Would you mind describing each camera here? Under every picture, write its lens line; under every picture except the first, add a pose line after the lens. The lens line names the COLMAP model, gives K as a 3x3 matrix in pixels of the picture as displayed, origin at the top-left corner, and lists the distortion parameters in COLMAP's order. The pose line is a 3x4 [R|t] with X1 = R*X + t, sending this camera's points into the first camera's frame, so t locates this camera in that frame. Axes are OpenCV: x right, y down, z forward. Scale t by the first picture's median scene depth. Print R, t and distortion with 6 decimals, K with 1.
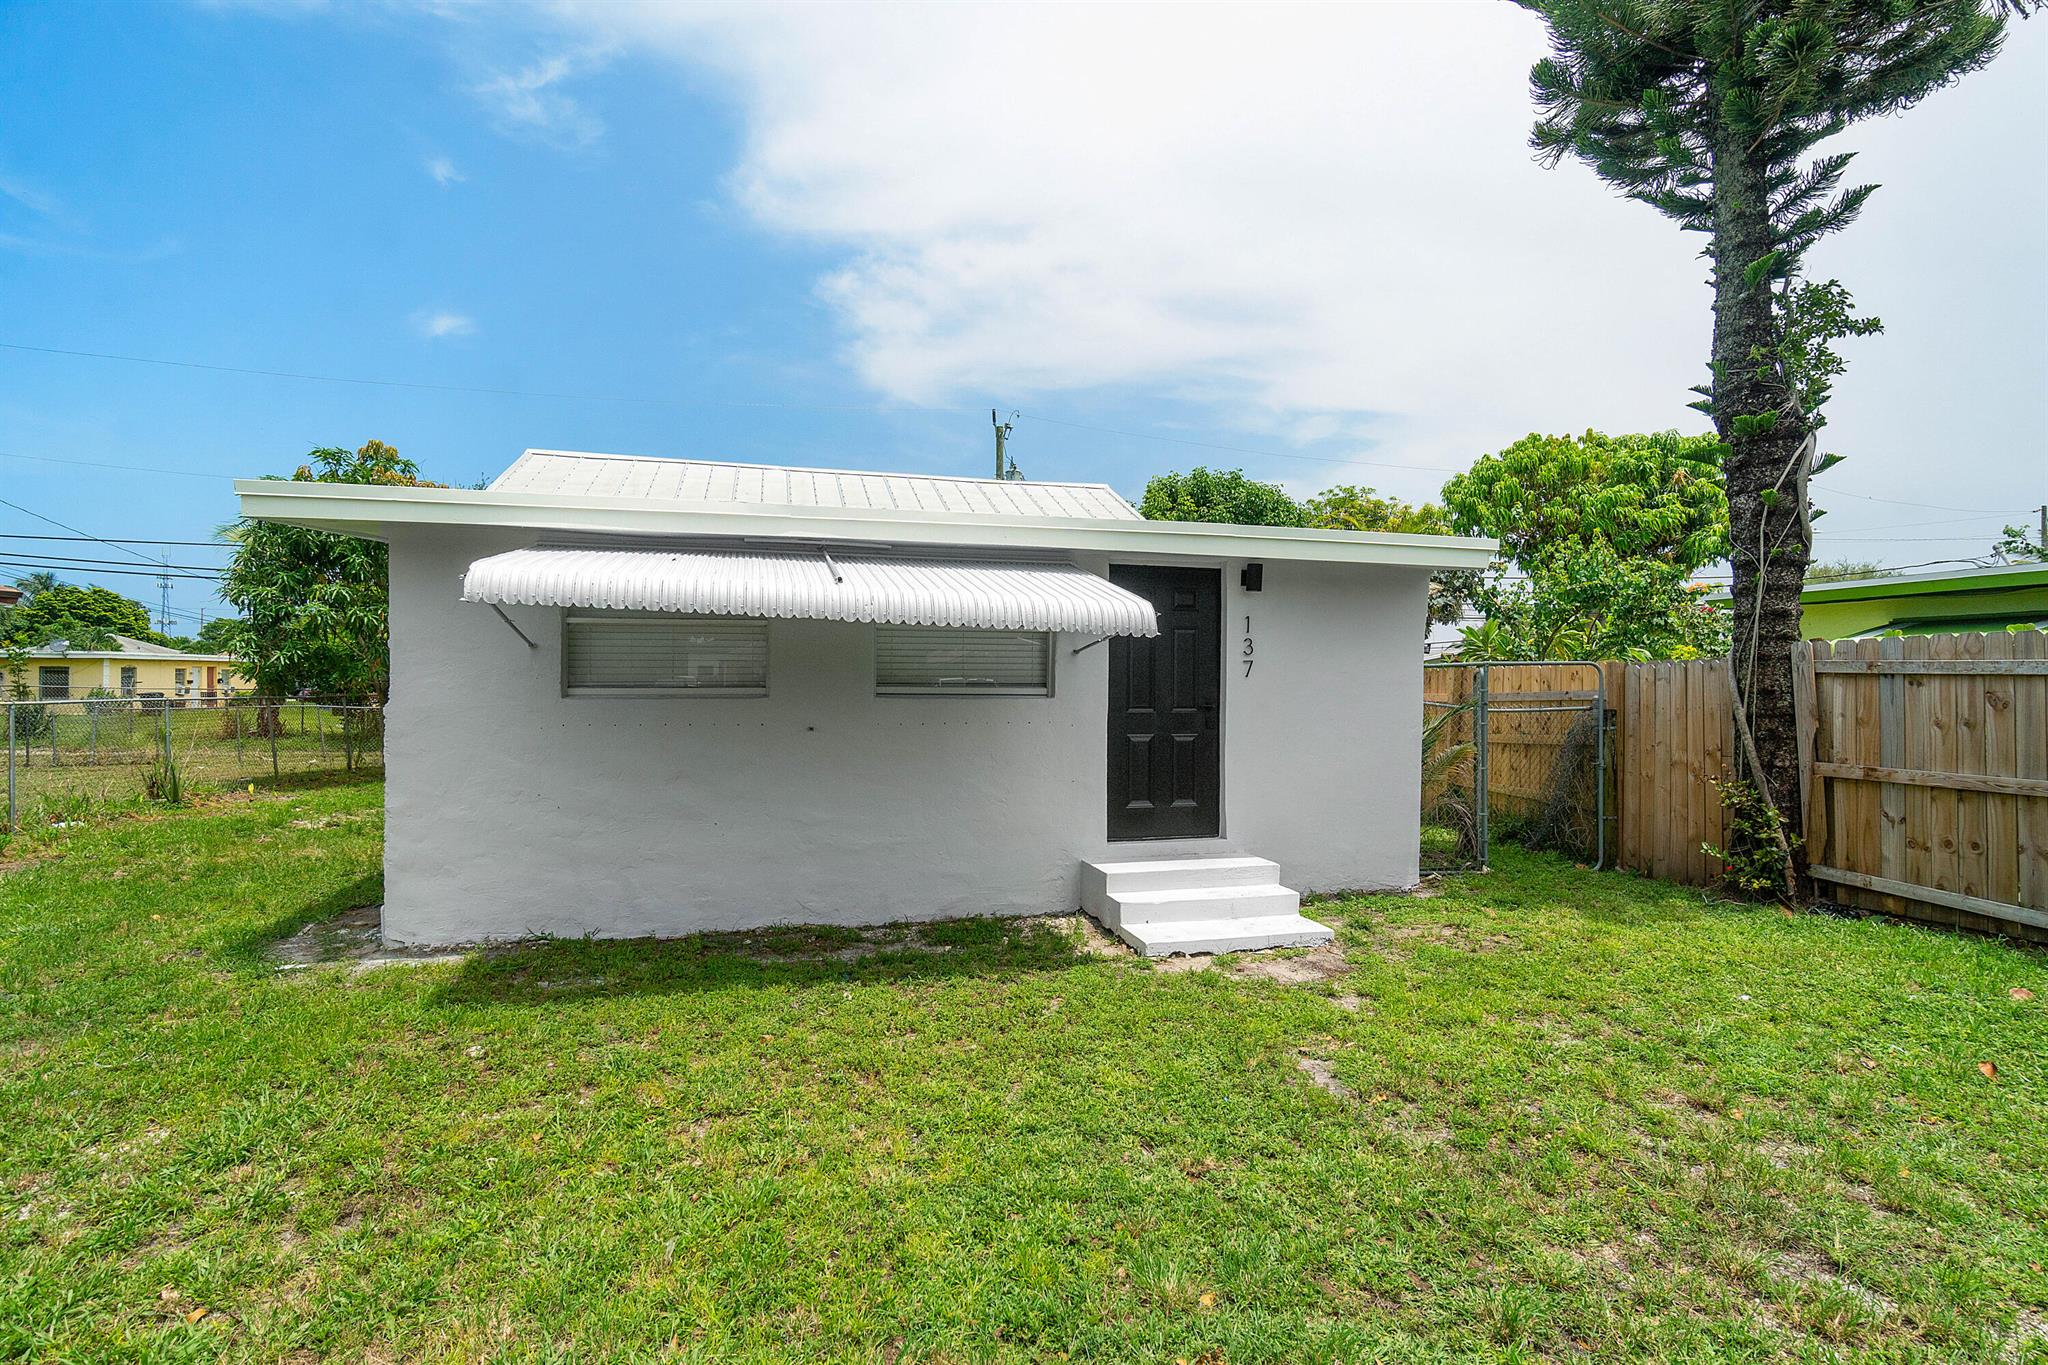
lens RADIAL K [[890.7, 0, 1024.0], [0, 890.7, 682.5], [0, 0, 1]] dist [-0.000949, -0.000151]
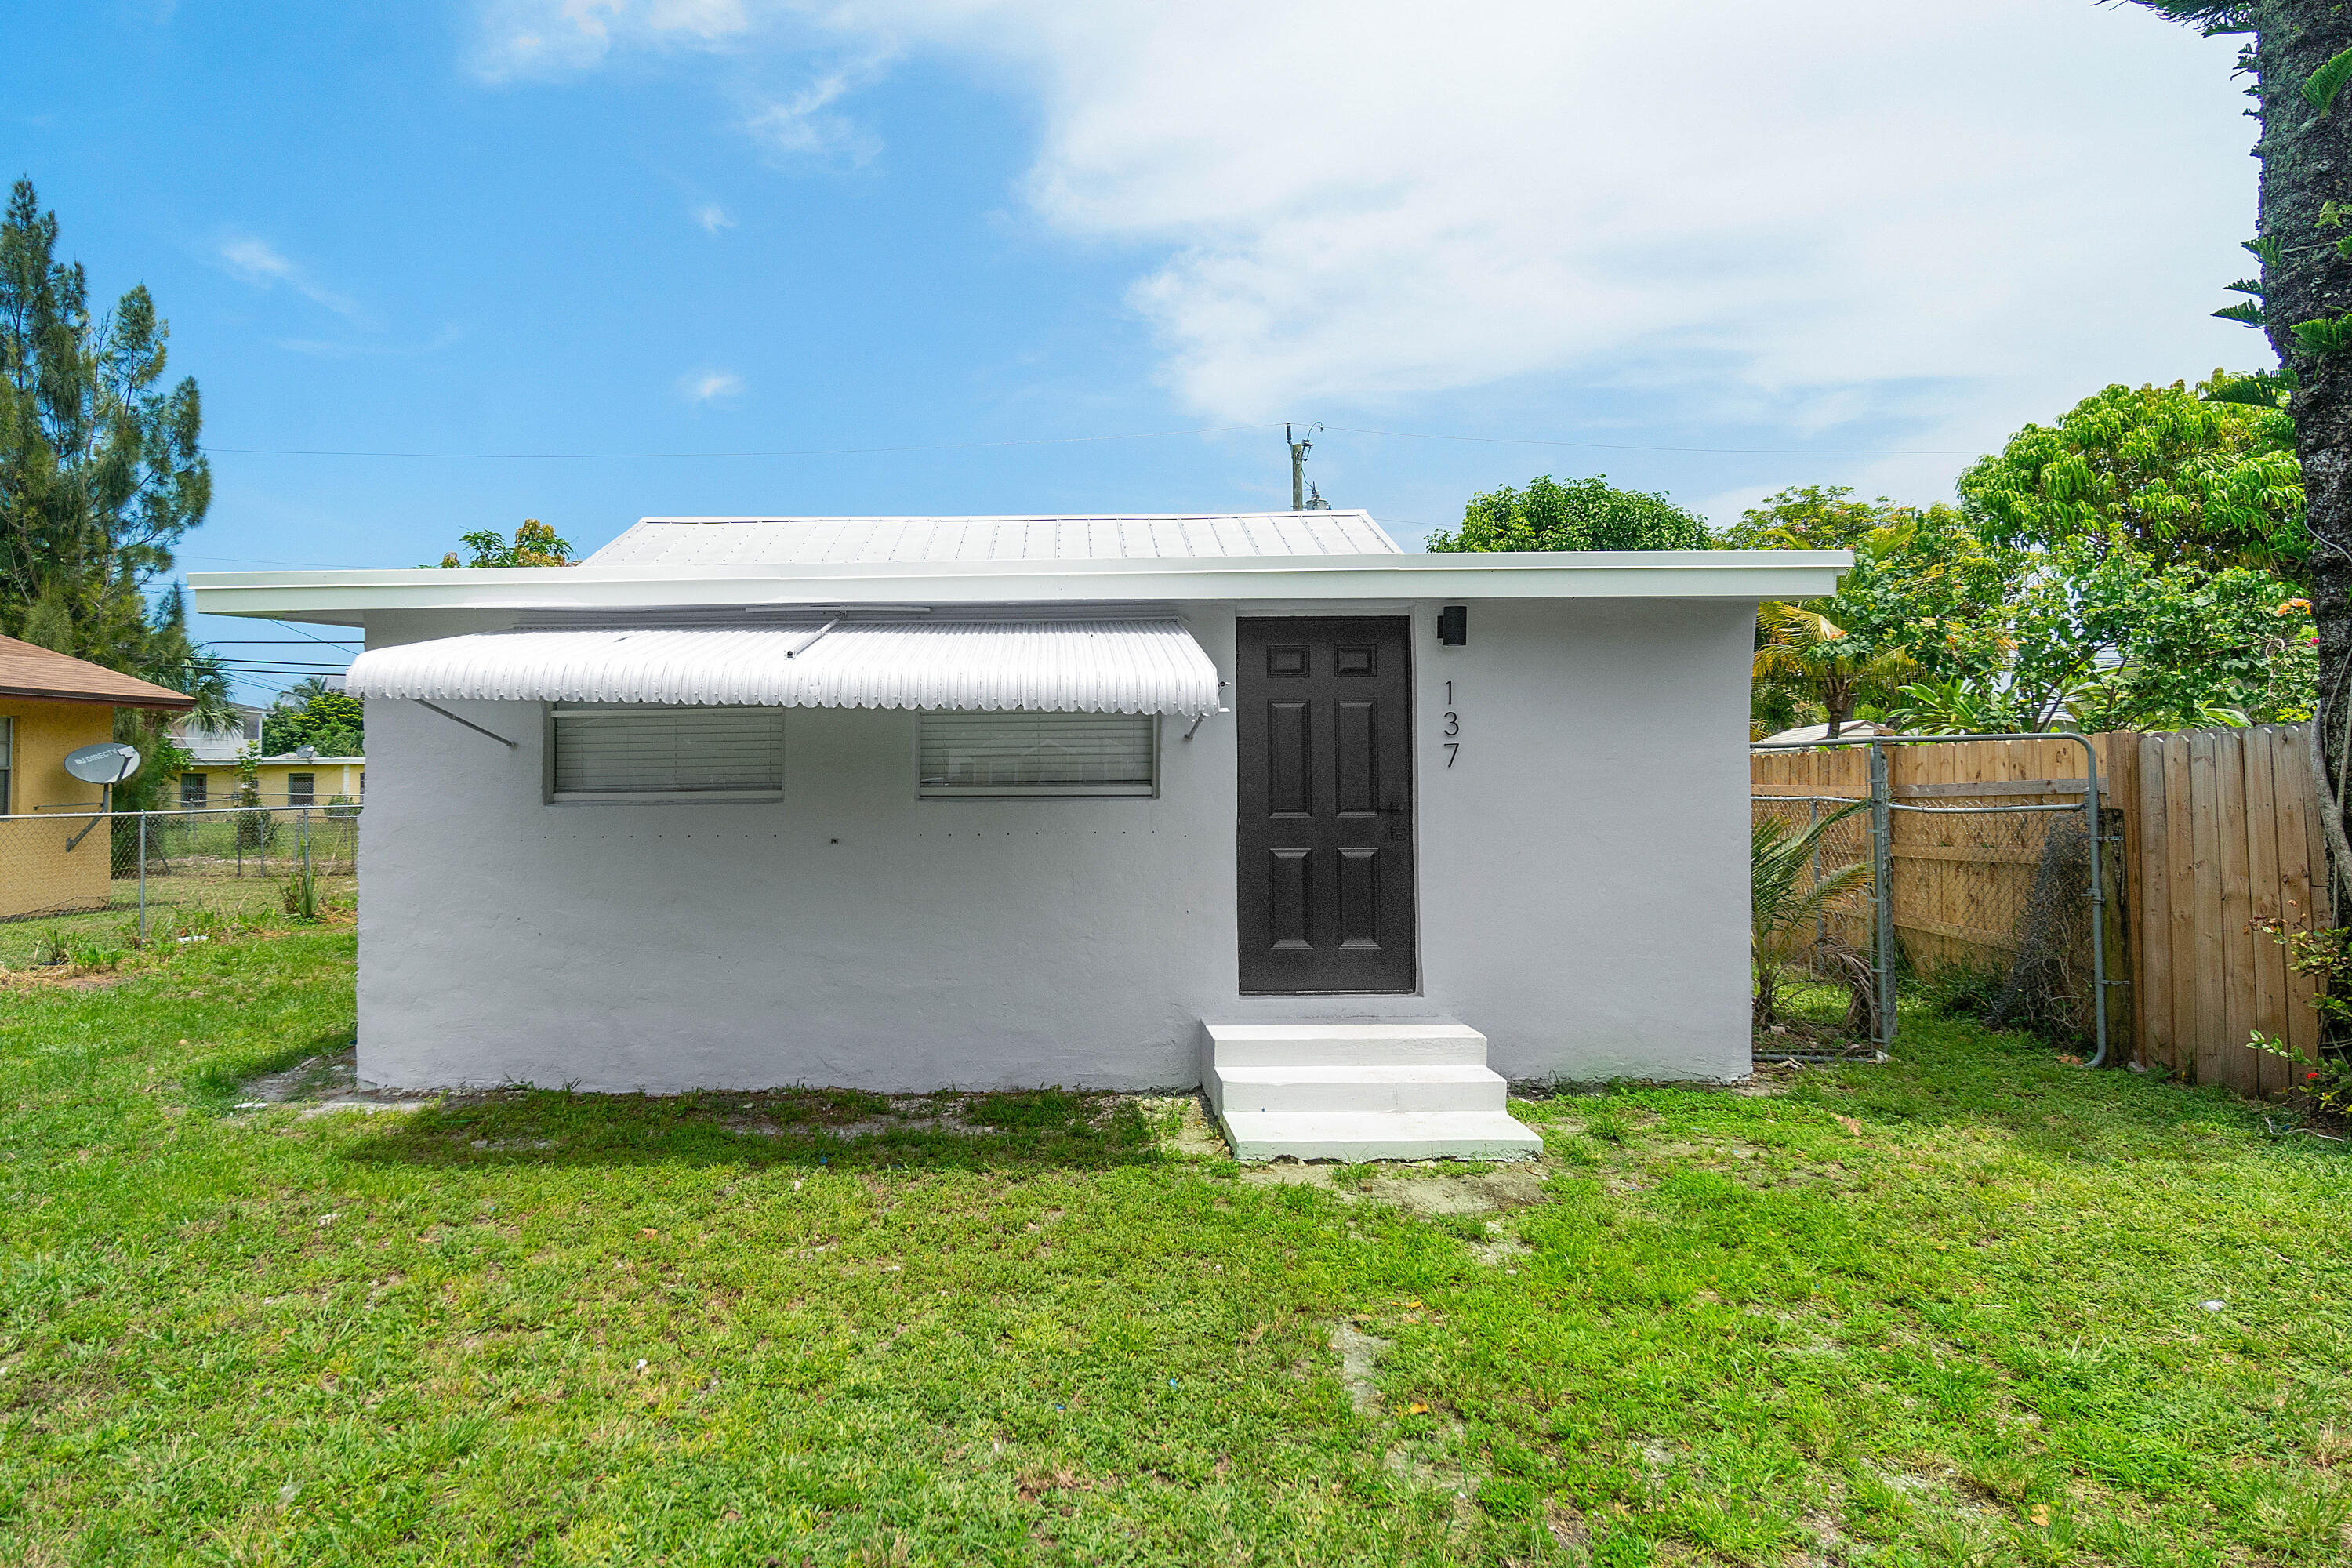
lens RADIAL K [[1125.6, 0, 1175.6], [0, 1125.6, 742.3], [0, 0, 1]] dist [-0.002250, 0.001195]
pose [[0.968111, -0.020894, -0.249649, 0.240529], [0.013554, 0.999425, -0.031087, -0.000718], [0.250155, 0.026712, 0.967837, 0.074707]]
